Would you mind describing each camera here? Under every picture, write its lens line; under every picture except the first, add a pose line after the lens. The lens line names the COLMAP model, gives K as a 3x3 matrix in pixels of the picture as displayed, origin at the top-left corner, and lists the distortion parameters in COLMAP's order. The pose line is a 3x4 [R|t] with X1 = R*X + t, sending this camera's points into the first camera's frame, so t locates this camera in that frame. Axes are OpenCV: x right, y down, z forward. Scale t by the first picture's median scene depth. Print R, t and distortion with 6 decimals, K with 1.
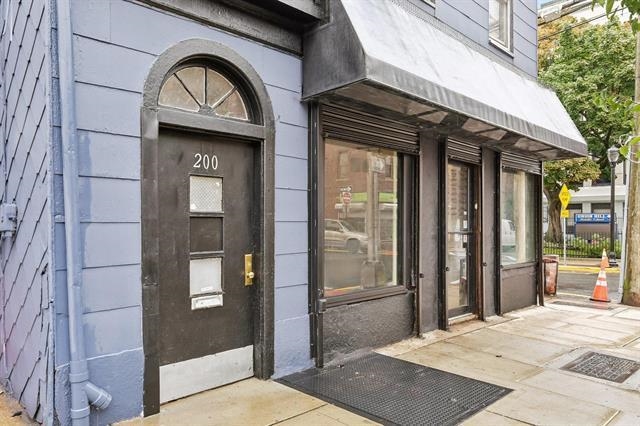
lens RADIAL K [[469.4, 0, 320.9], [0, 469.4, 217.6], [0, 0, 1]] dist [0.001348, -0.000303]
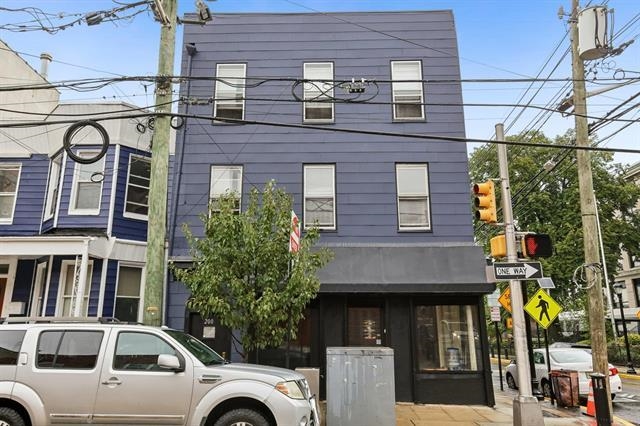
lens RADIAL K [[469.4, 0, 320.1], [0, 469.4, 213.2], [0, 0, 1]] dist [0.001348, -0.000303]
pose [[0.698193, -0.175800, -0.693989, 2.594517], [0.010785, 0.971854, -0.235337, -0.074346], [0.715828, 0.156826, 0.680438, -0.741422]]
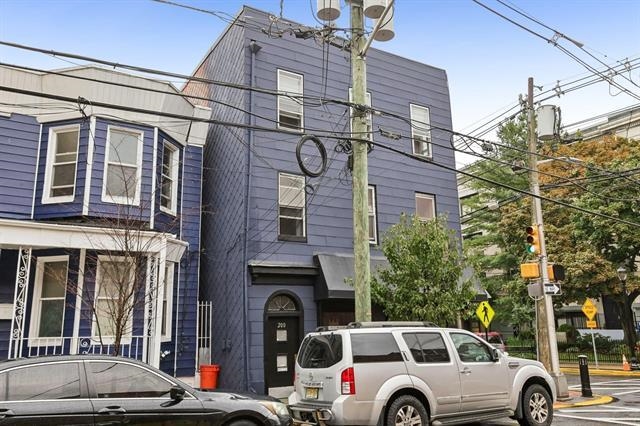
lens RADIAL K [[519.9, 0, 320.1], [0, 519.9, 212.0], [0, 0, 1]] dist [0.025235, 0.002524]
pose [[0.972134, -0.071783, -0.223165, 0.879478], [0.023719, 0.977198, -0.211003, -0.116448], [0.233223, 0.199830, 0.951670, -2.543518]]
